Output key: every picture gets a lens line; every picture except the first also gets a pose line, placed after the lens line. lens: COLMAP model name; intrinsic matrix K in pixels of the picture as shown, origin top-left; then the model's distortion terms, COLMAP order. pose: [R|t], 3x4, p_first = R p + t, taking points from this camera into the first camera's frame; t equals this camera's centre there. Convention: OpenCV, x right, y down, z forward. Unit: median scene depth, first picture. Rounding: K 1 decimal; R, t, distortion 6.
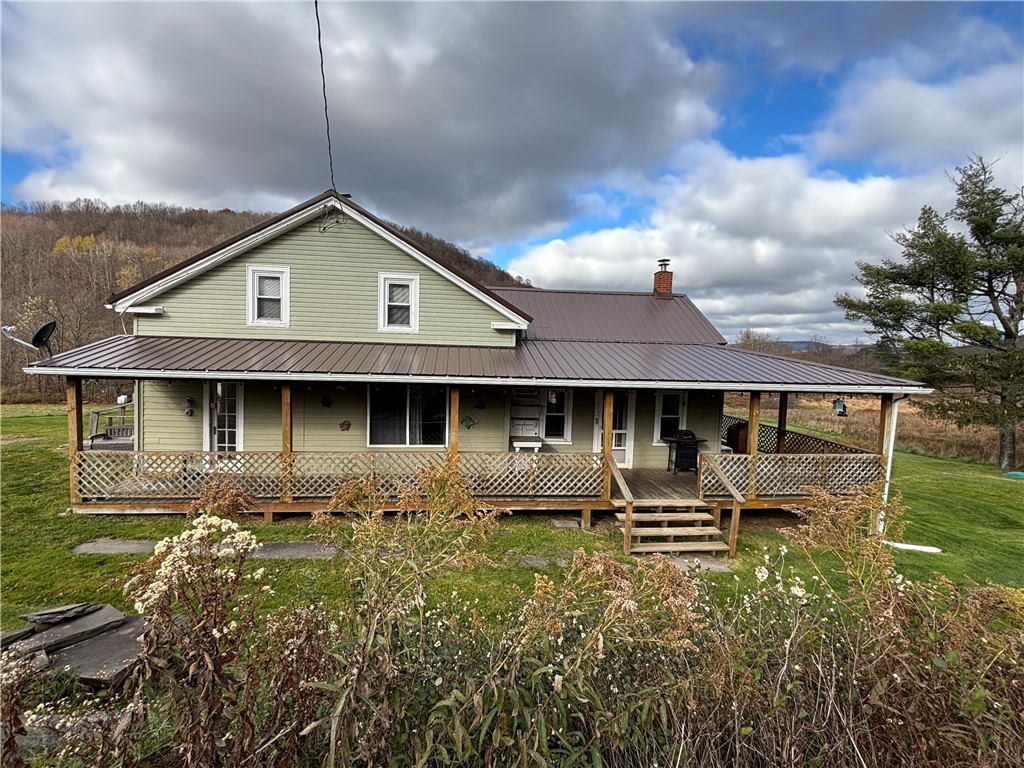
lens RADIAL K [[488.6, 0, 512.0], [0, 488.6, 384.0], [0, 0, 1]] dist [0.010329, -0.000849]
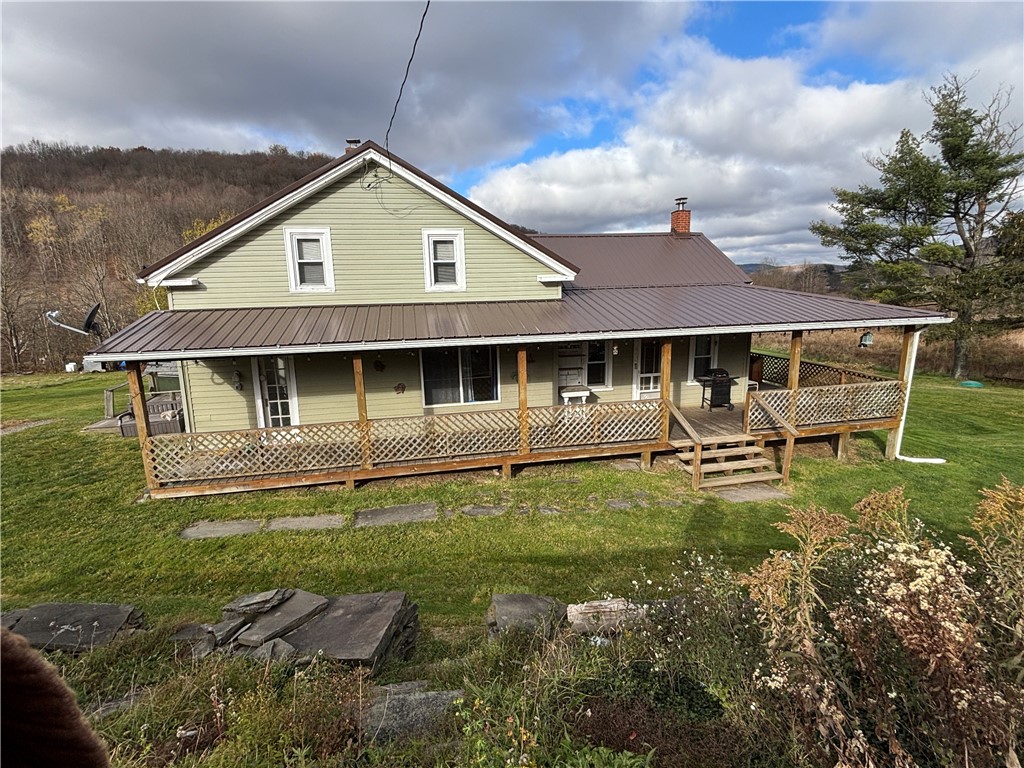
lens RADIAL K [[488.6, 0, 512.0], [0, 488.6, 384.0], [0, 0, 1]] dist [0.010329, -0.000849]
pose [[0.994368, -0.069675, 0.079866, -0.198131], [0.059135, 0.990077, 0.127474, -0.038954], [-0.087955, -0.122033, 0.988621, -0.003364]]
